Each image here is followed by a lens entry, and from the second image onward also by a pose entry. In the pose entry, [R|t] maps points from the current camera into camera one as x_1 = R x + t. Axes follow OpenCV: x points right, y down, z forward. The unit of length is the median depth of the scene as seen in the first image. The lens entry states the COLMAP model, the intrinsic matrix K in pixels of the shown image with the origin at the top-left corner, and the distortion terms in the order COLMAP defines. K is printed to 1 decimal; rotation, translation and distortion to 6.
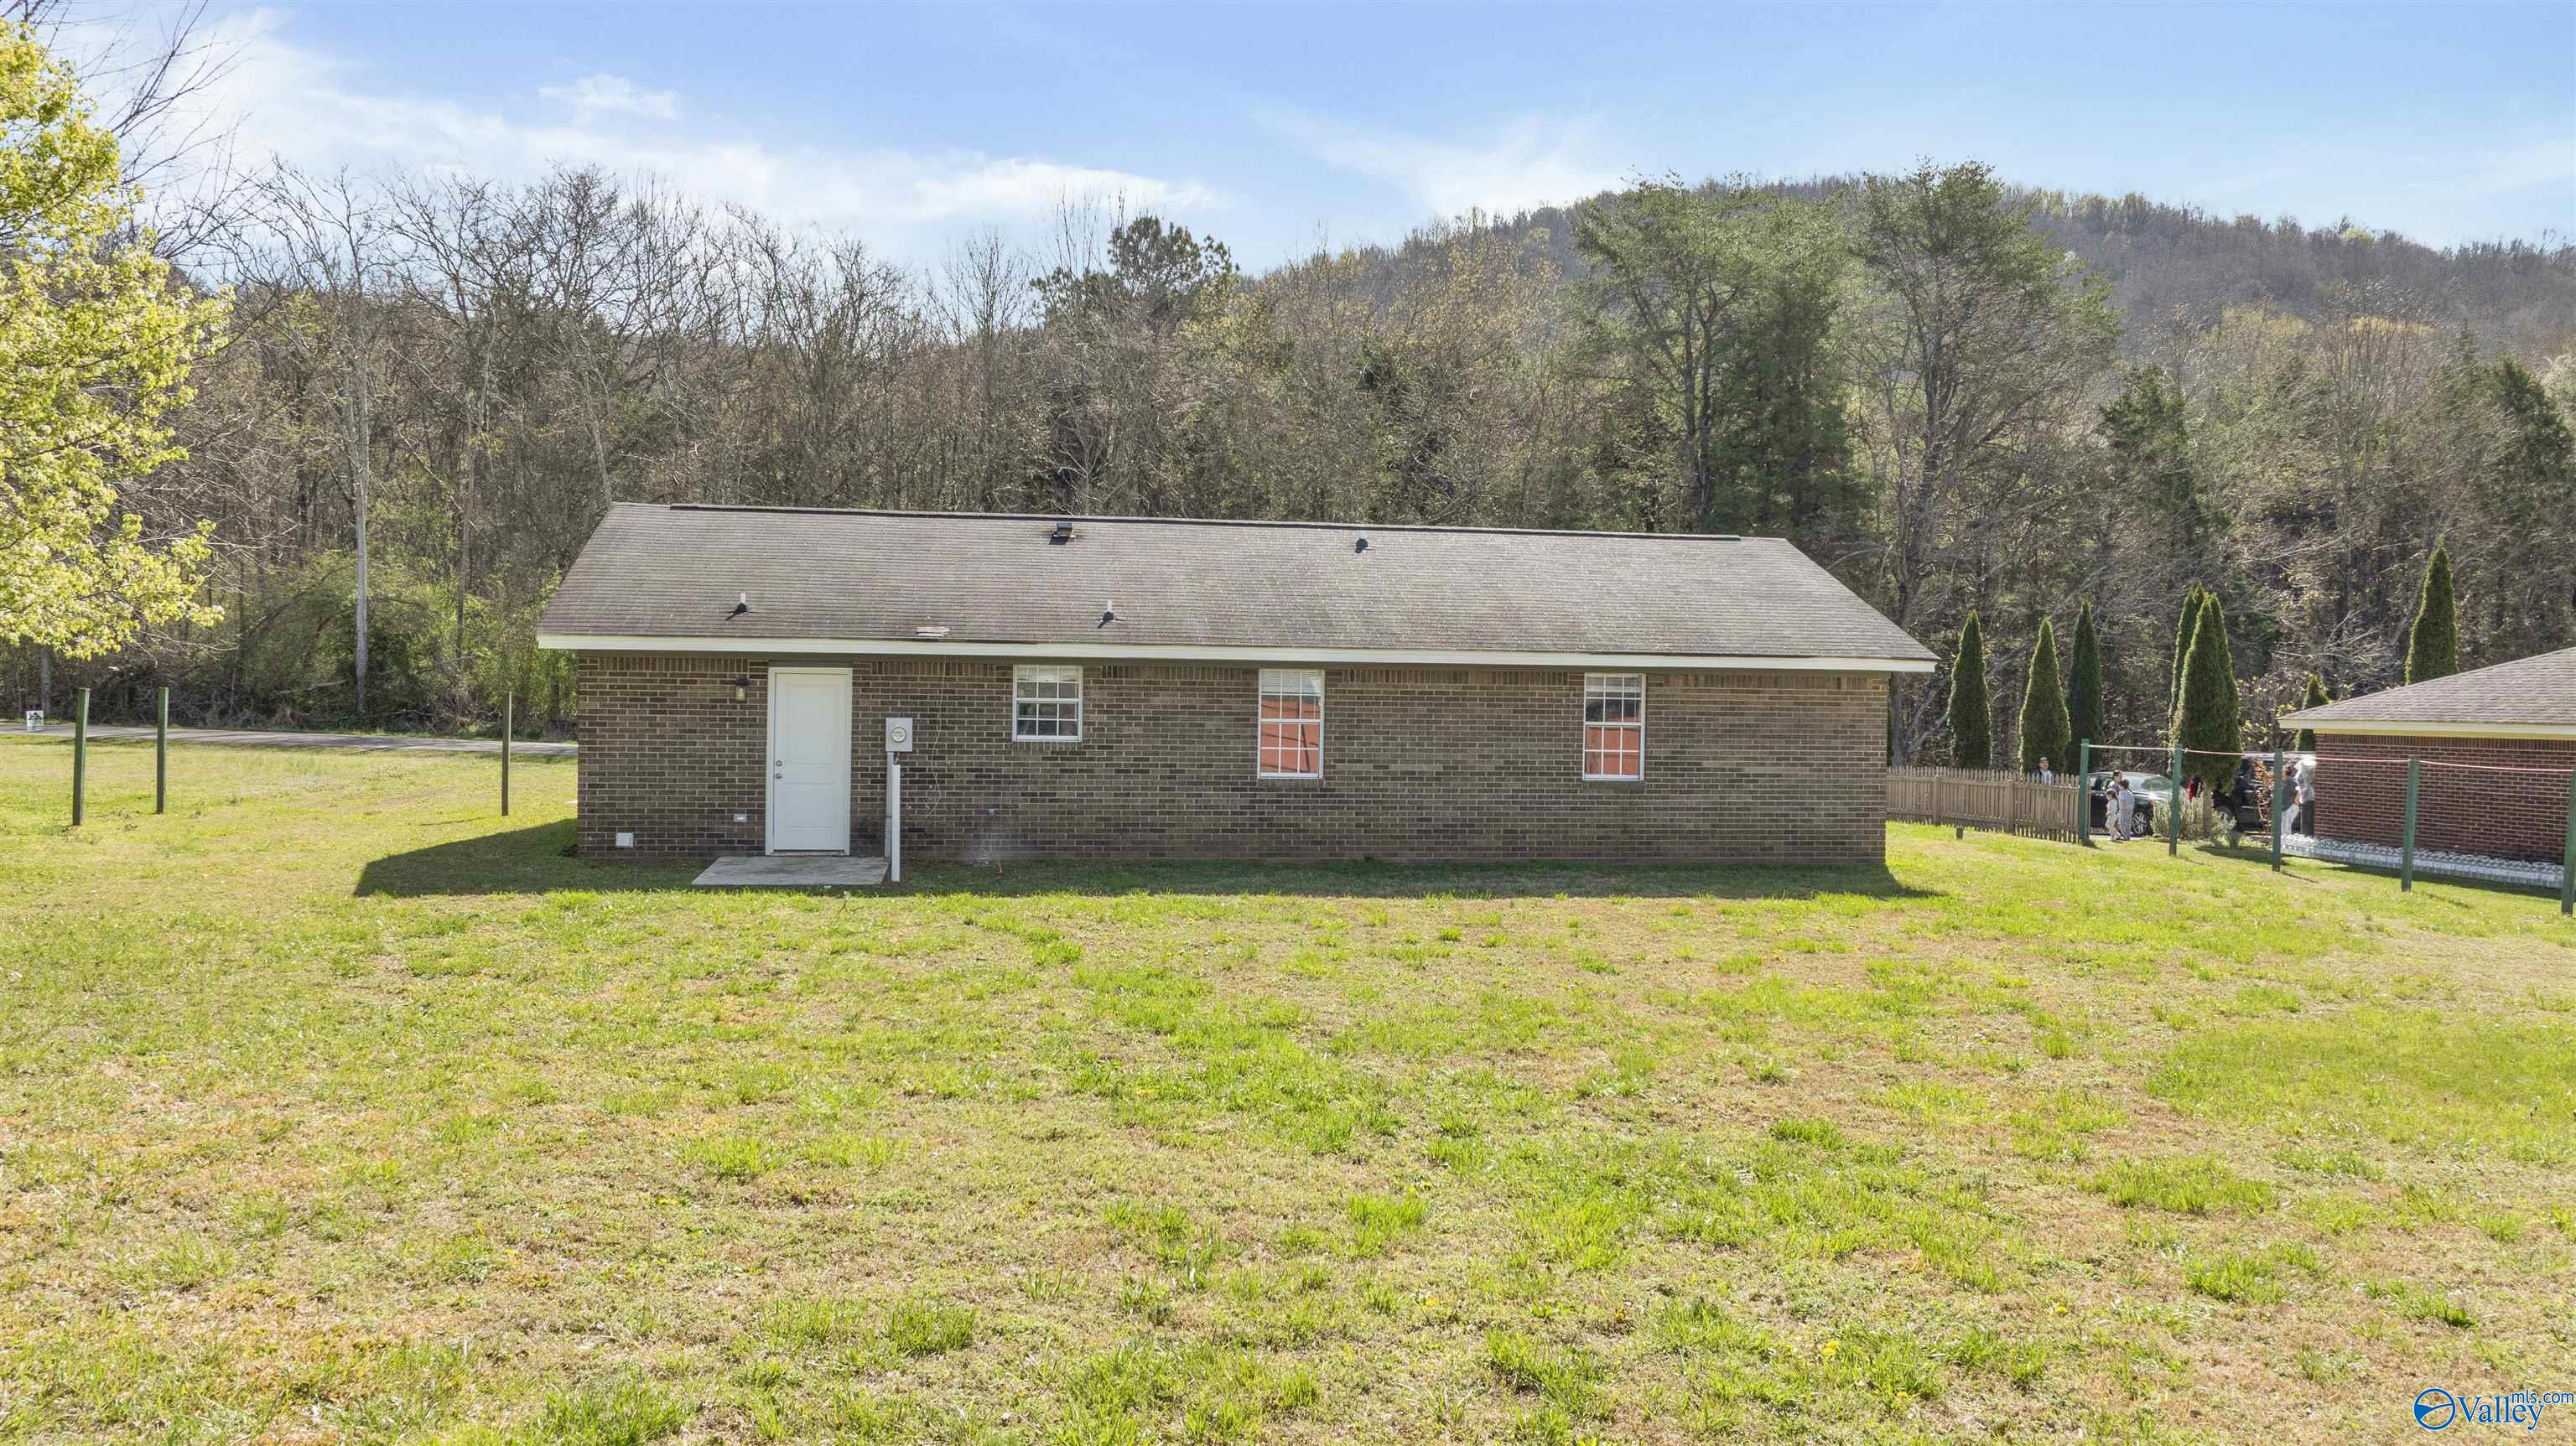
lens RADIAL K [[1818.7, 0, 1289.7], [0, 1818.7, 730.5], [0, 0, 1]] dist [-0.035323, 0.026300]
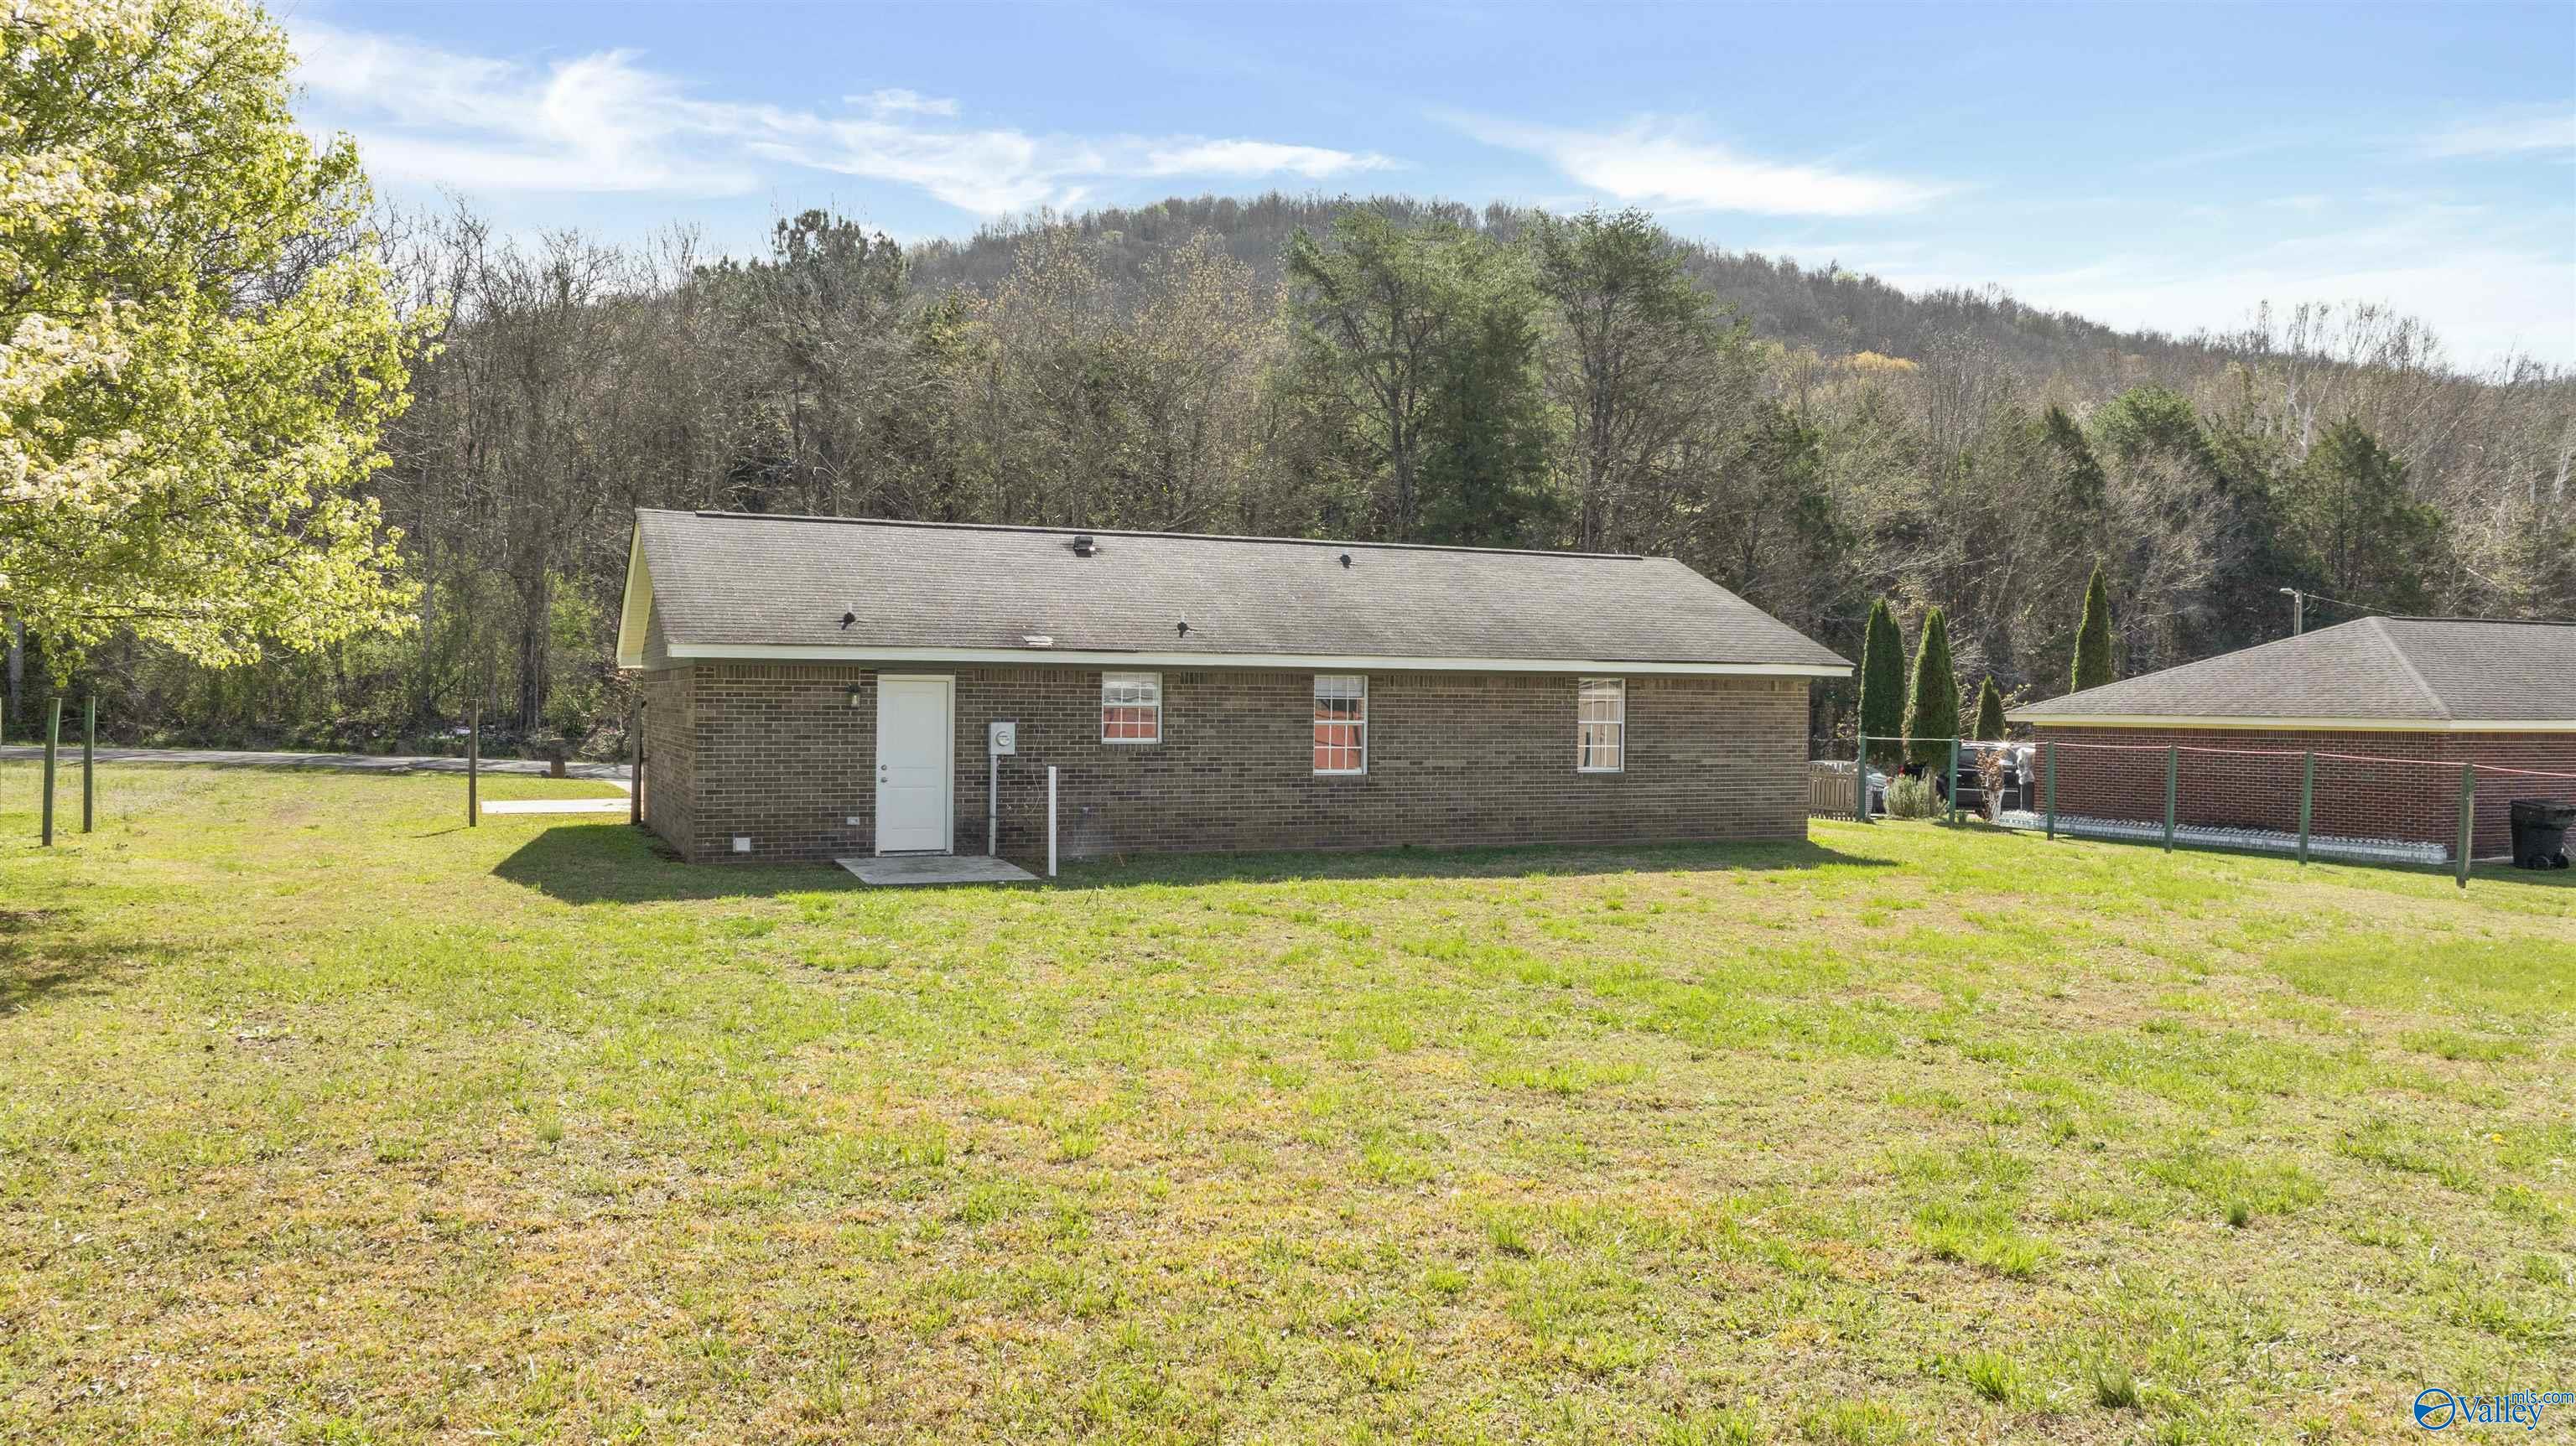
lens RADIAL K [[1818.7, 0, 1293.2], [0, 1818.7, 724.0], [0, 0, 1]] dist [-0.035323, 0.026300]
pose [[0.969877, -0.008667, 0.243440, -0.285532], [0.009293, 0.999956, -0.001424, -0.002856], [-0.243417, 0.003643, 0.969915, -0.058285]]
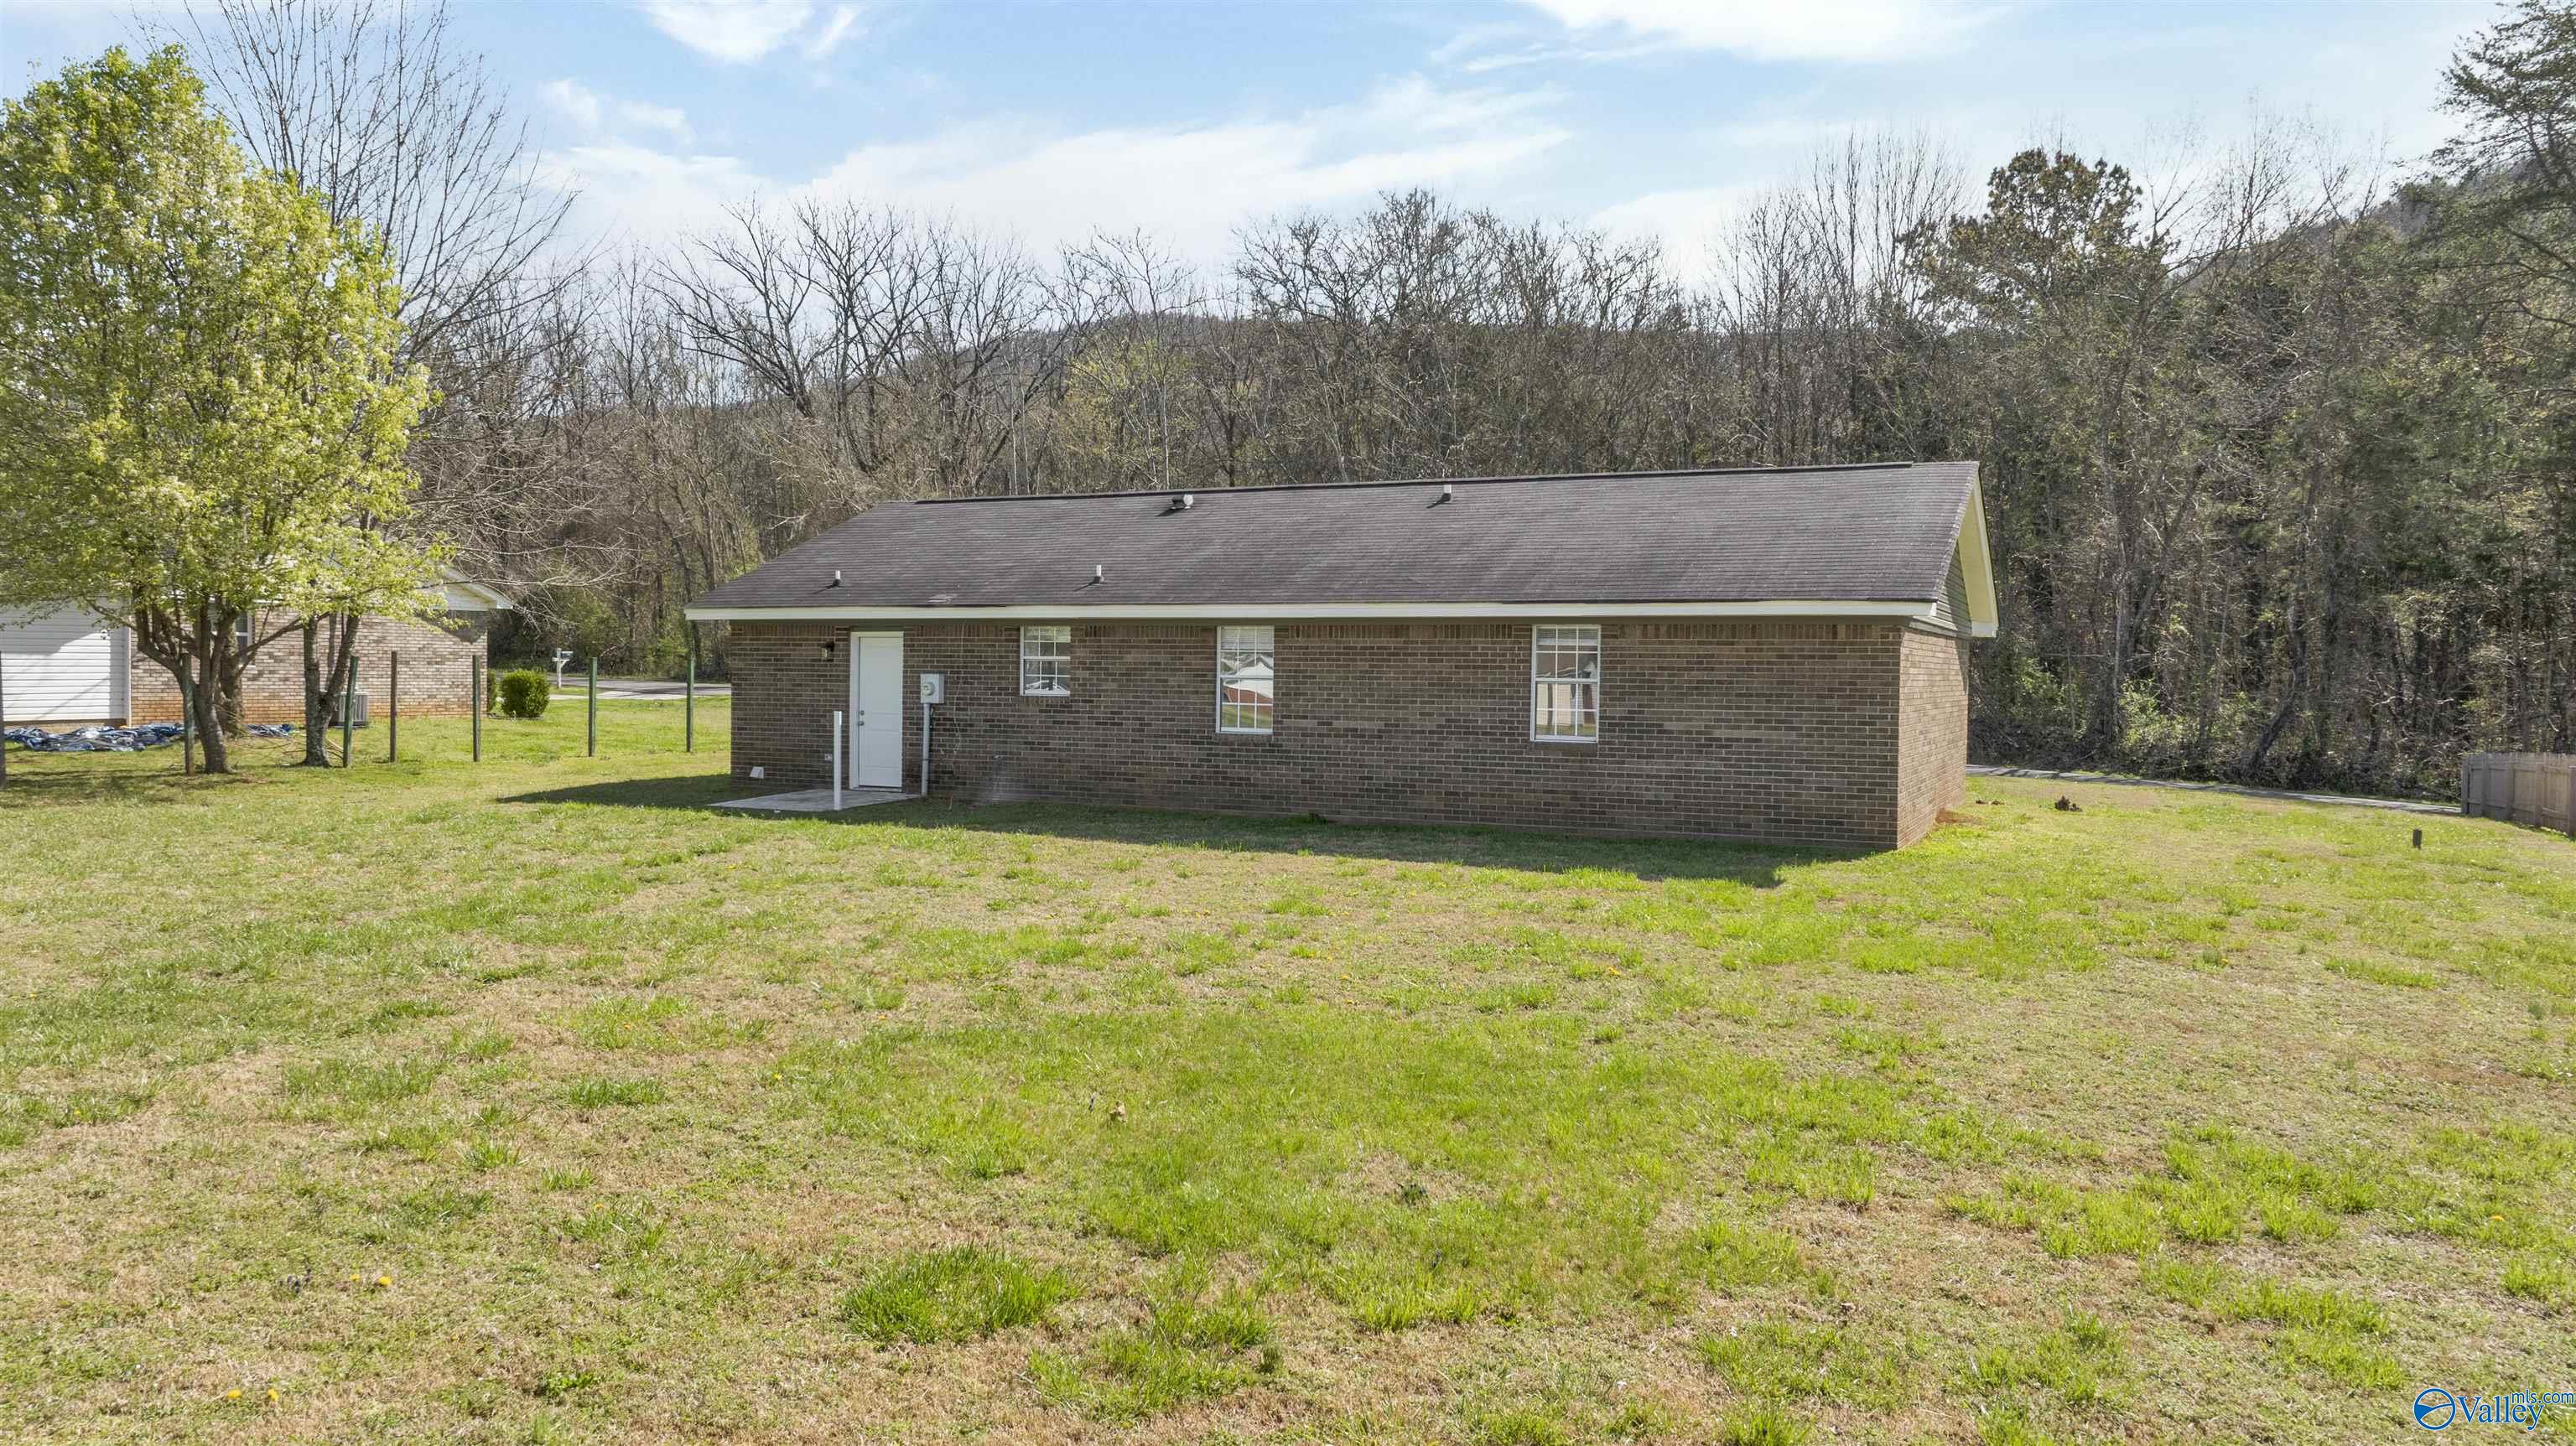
lens RADIAL K [[1818.7, 0, 1276.4], [0, 1818.7, 710.3], [0, 0, 1]] dist [-0.035323, 0.026300]
pose [[0.815344, 0.007902, -0.578922, 0.586676], [-0.010093, 0.999949, -0.000565, 0.013468], [0.578888, 0.006304, 0.815383, 0.171944]]
